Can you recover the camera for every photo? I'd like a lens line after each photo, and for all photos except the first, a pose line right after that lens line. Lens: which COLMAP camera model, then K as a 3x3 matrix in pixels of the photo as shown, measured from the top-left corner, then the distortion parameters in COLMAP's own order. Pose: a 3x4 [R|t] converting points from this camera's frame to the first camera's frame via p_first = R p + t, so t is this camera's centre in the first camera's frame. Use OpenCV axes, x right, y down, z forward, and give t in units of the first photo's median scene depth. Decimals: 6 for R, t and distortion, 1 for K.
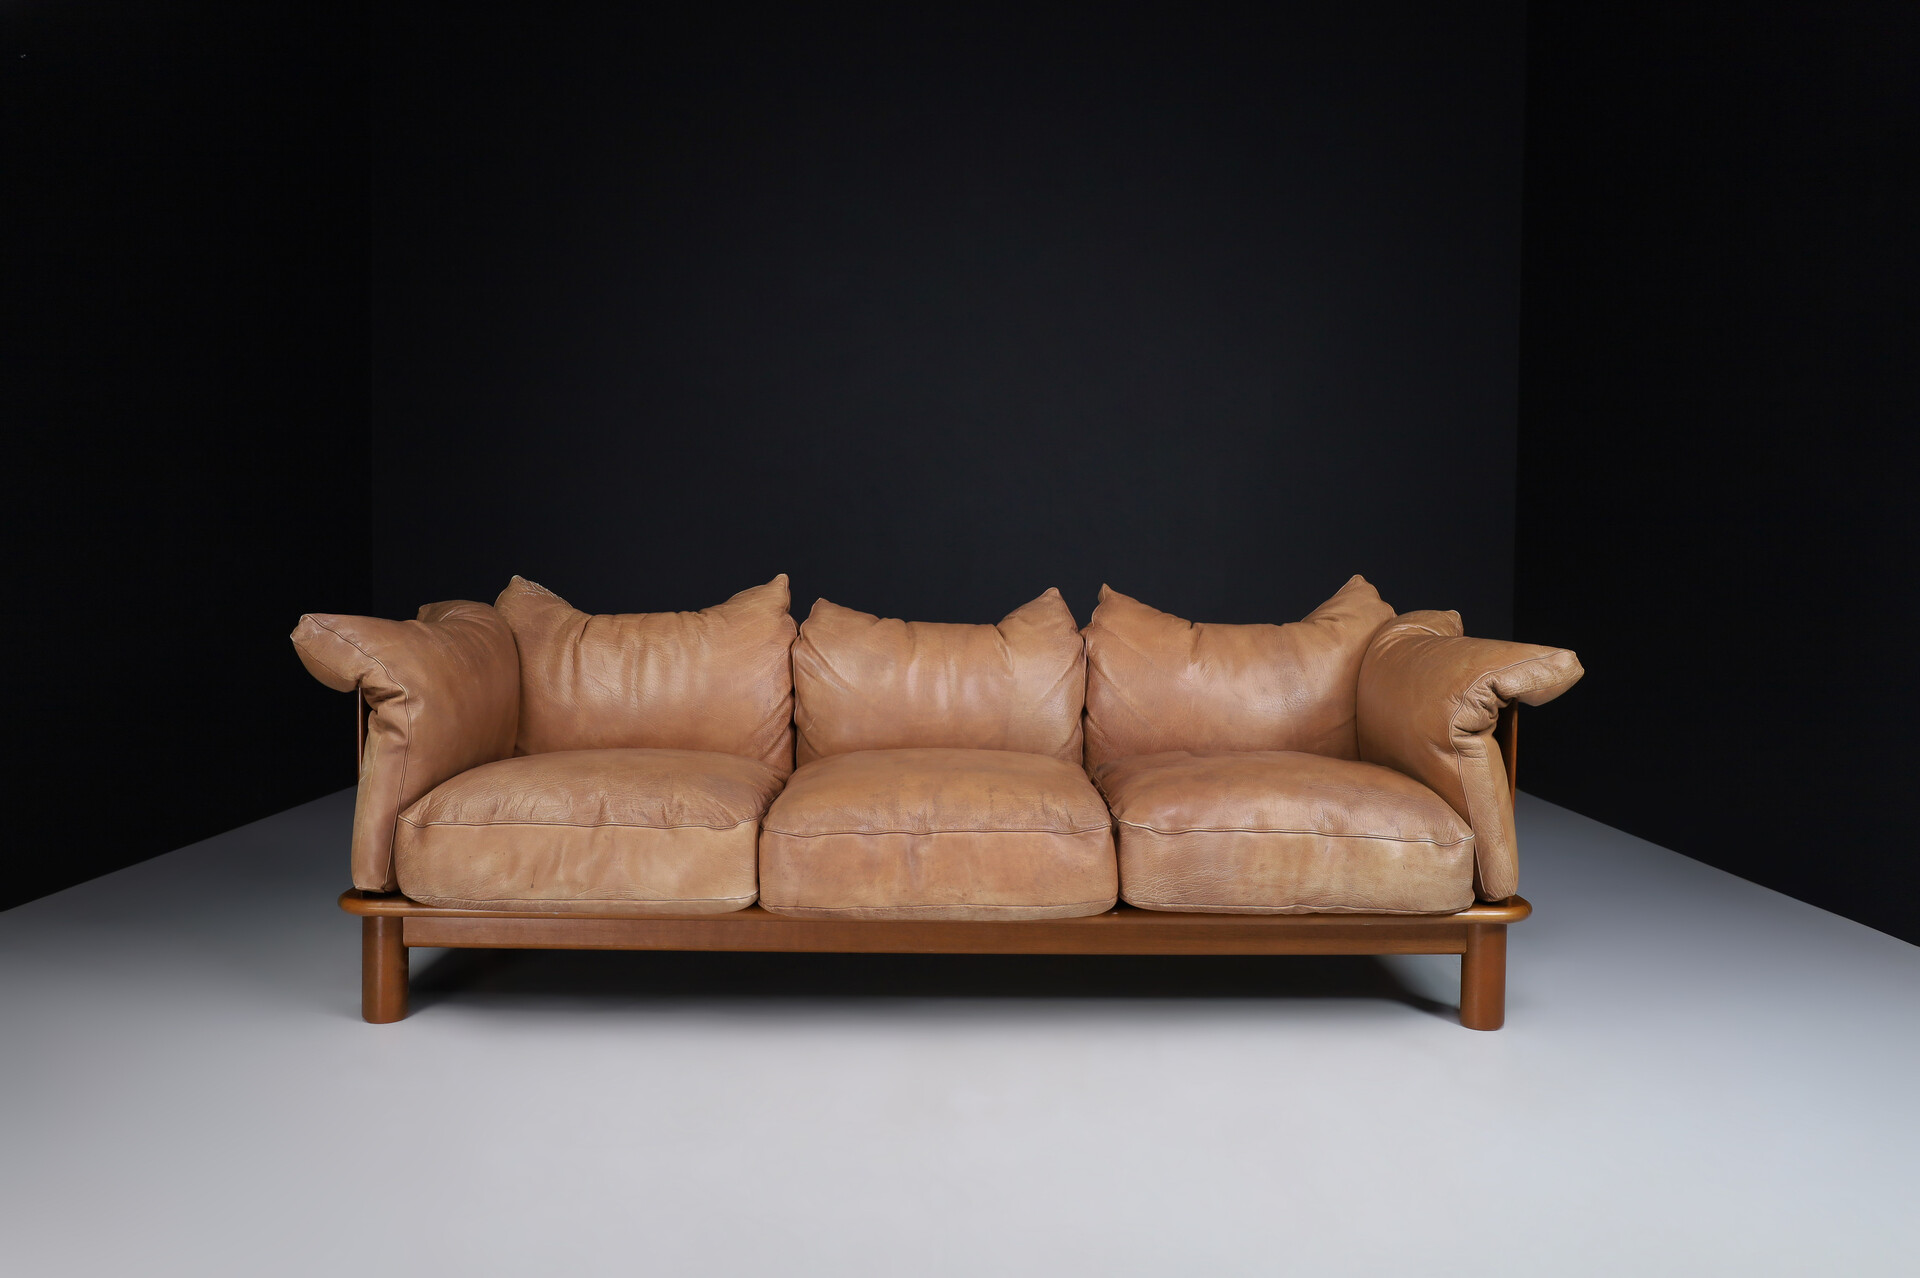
lens RADIAL K [[1612.3, 0, 933.0], [0, 1612.3, 655.4], [0, 0, 1]] dist [-0.060517, -0.012922]
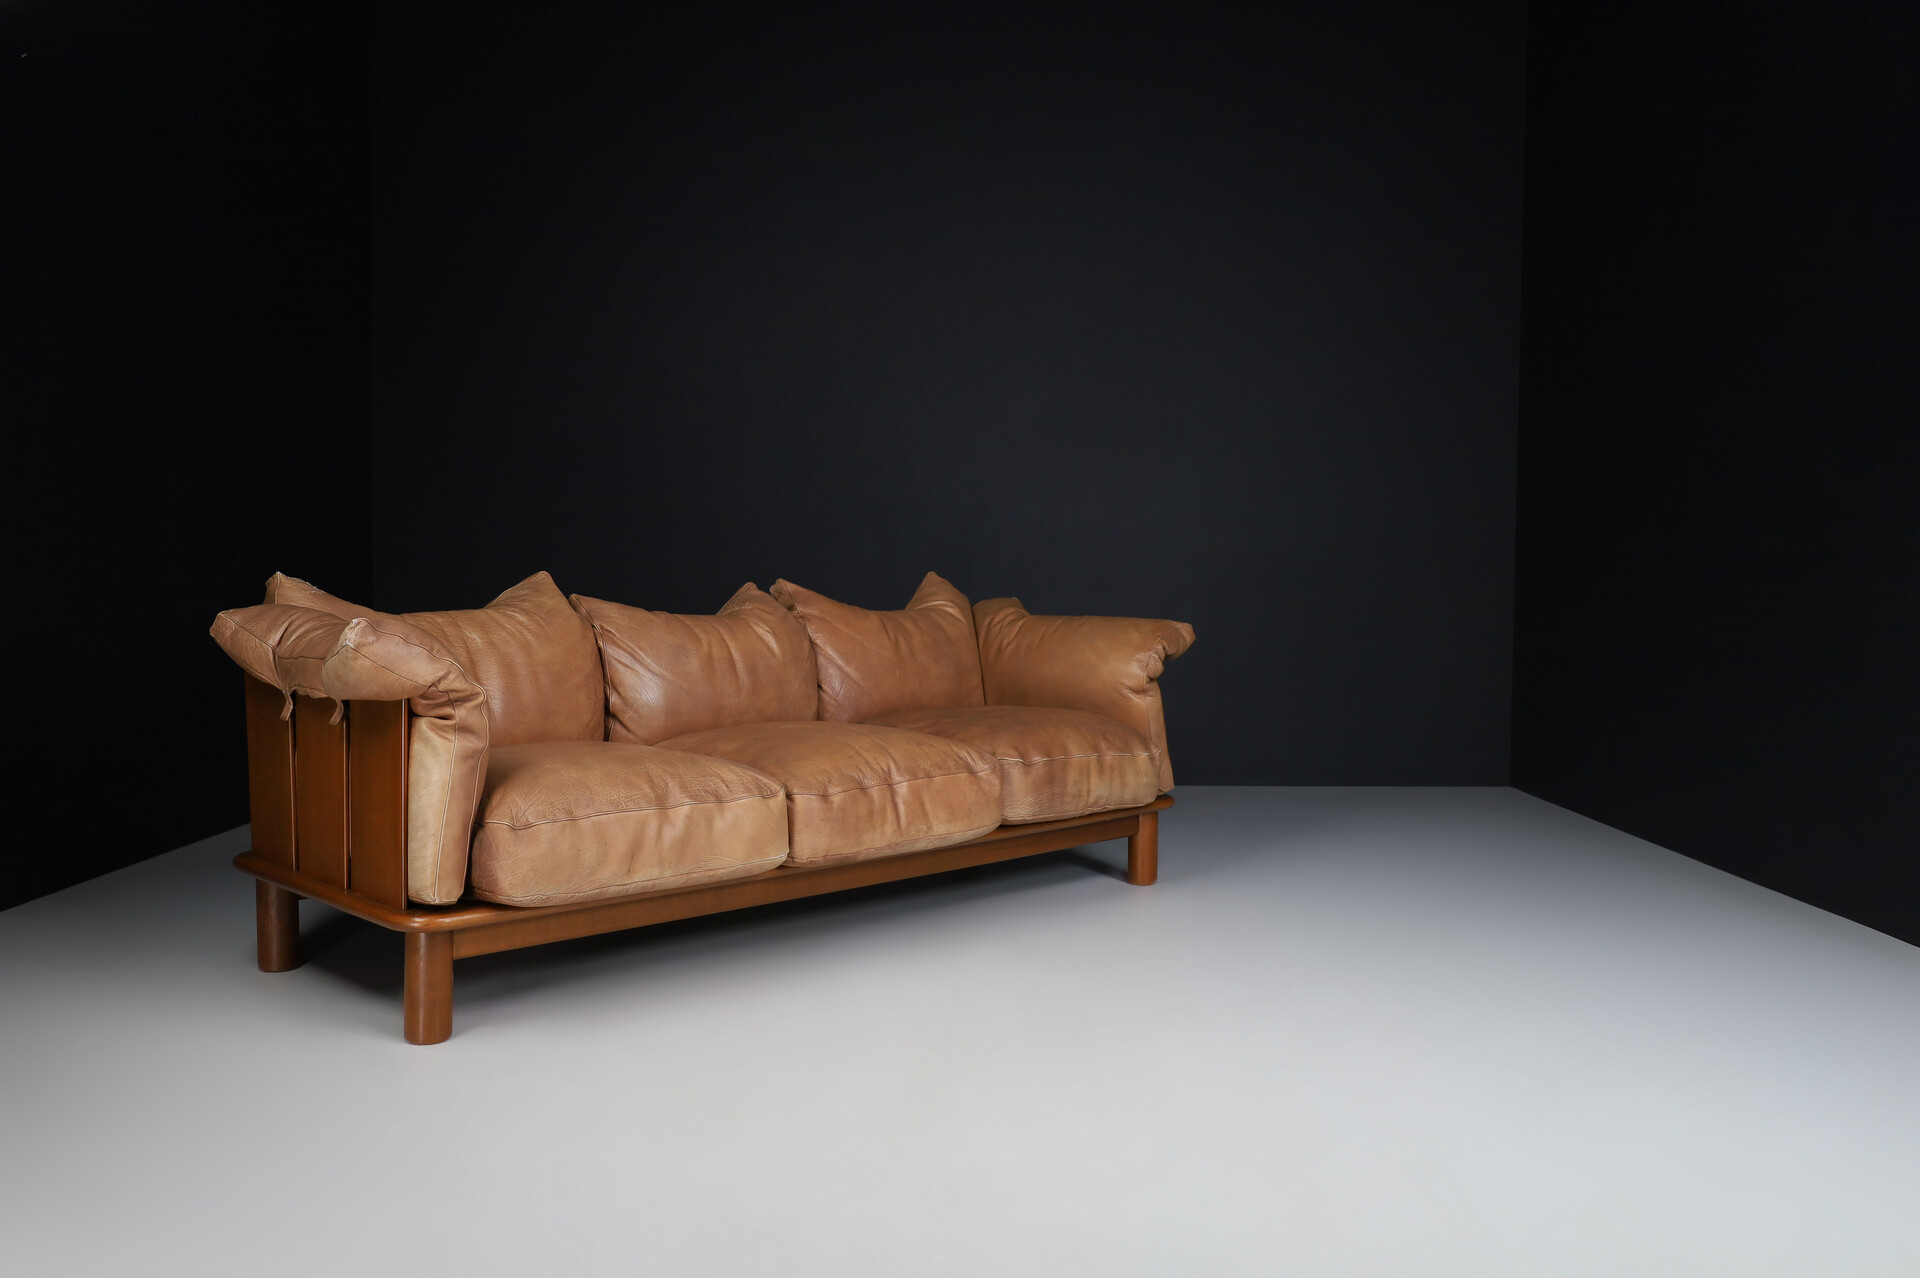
lens RADIAL K [[1612.3, 0, 975.9], [0, 1612.3, 629.1], [0, 0, 1]] dist [-0.060517, -0.012922]
pose [[0.674115, -0.025937, 0.738170, -0.850147], [0.031182, 0.999492, 0.006643, -0.014071], [-0.737968, 0.018539, 0.674582, 0.116848]]
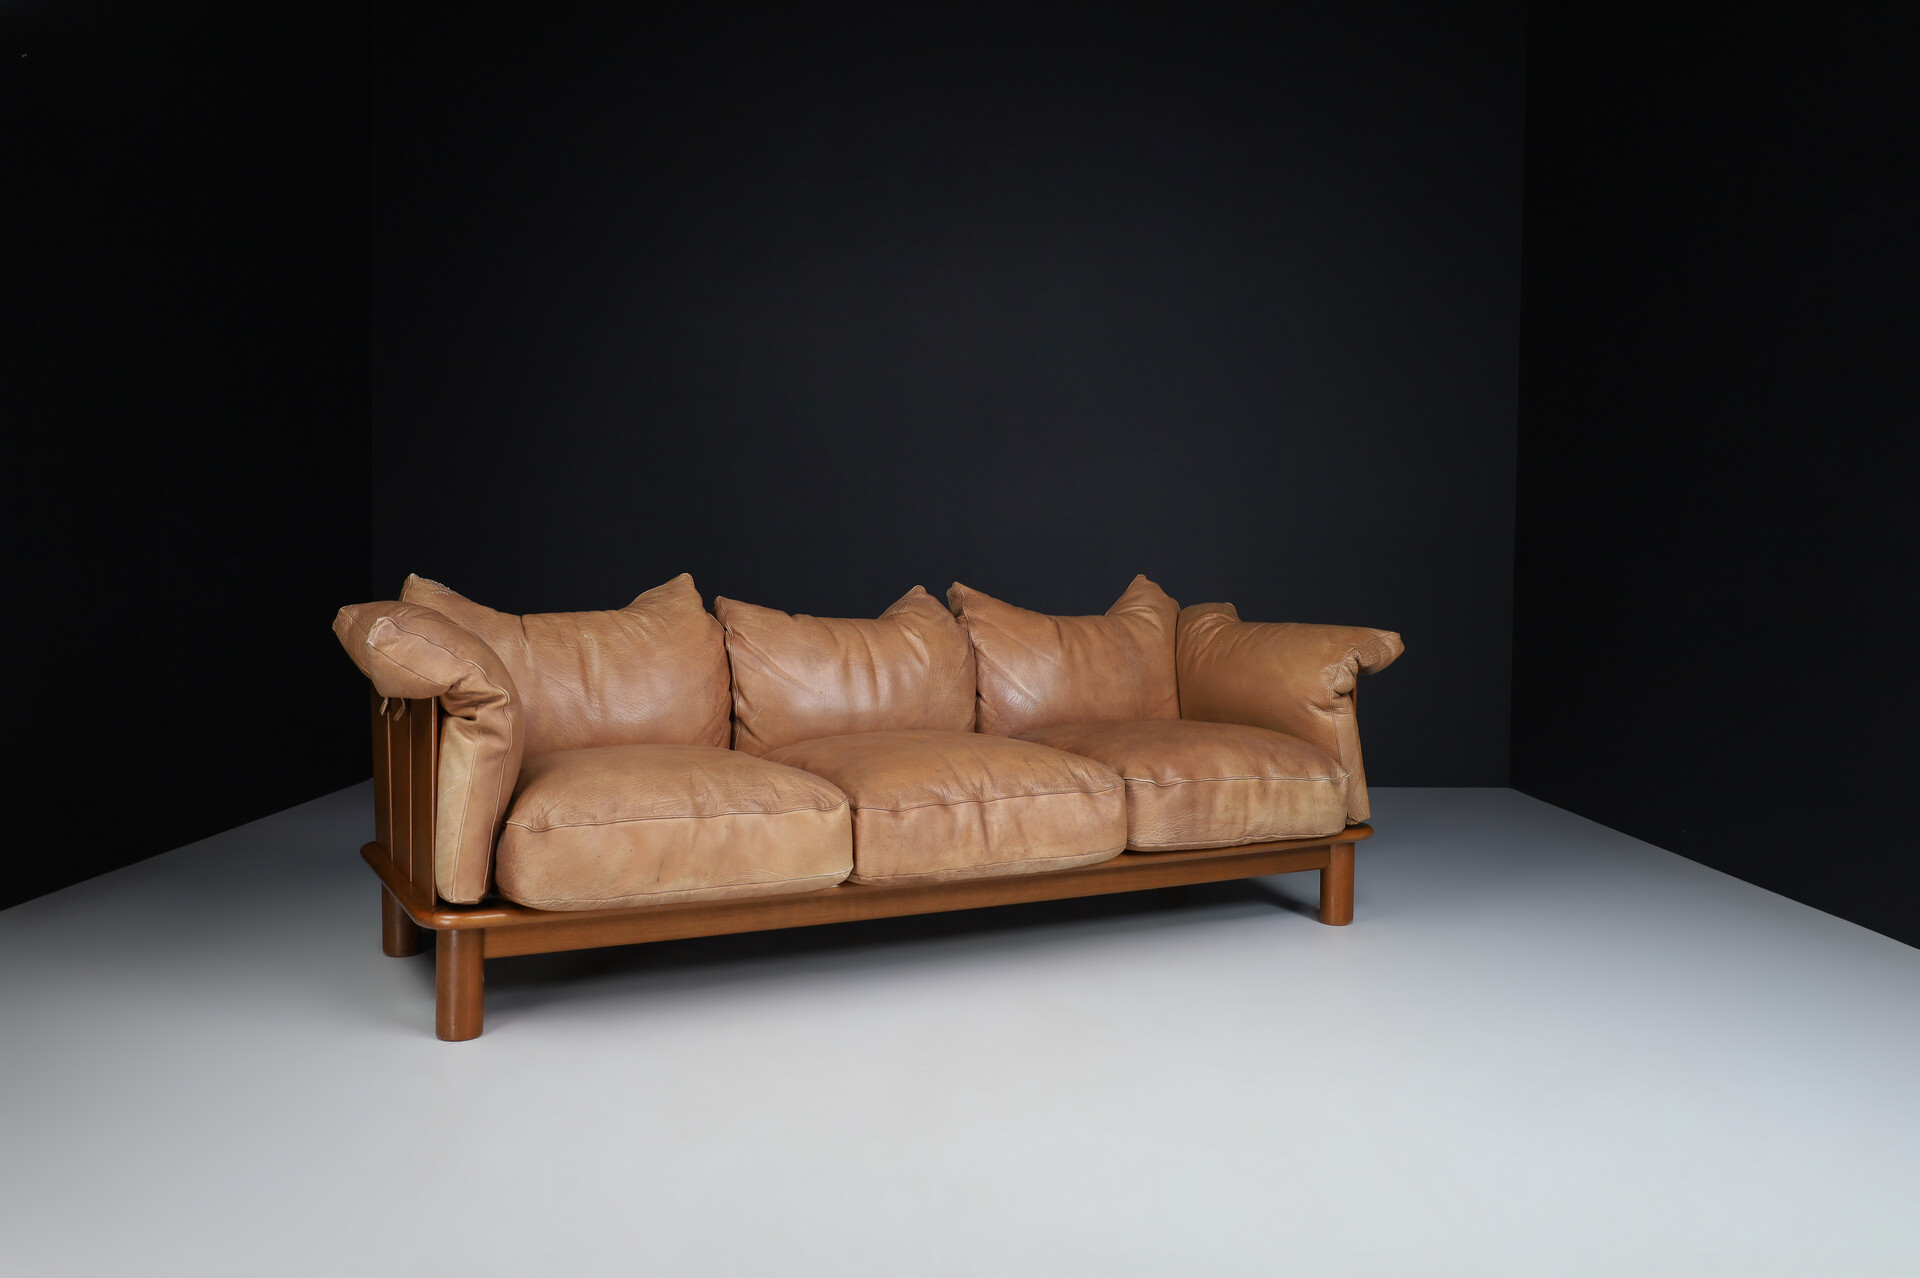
lens RADIAL K [[1612.3, 0, 964.8], [0, 1612.3, 642.6], [0, 0, 1]] dist [-0.060517, -0.012922]
pose [[0.867771, -0.020401, 0.496546, -0.573152], [0.021512, 0.999763, 0.003482, -0.006777], [-0.496499, 0.007660, 0.868004, 0.010857]]
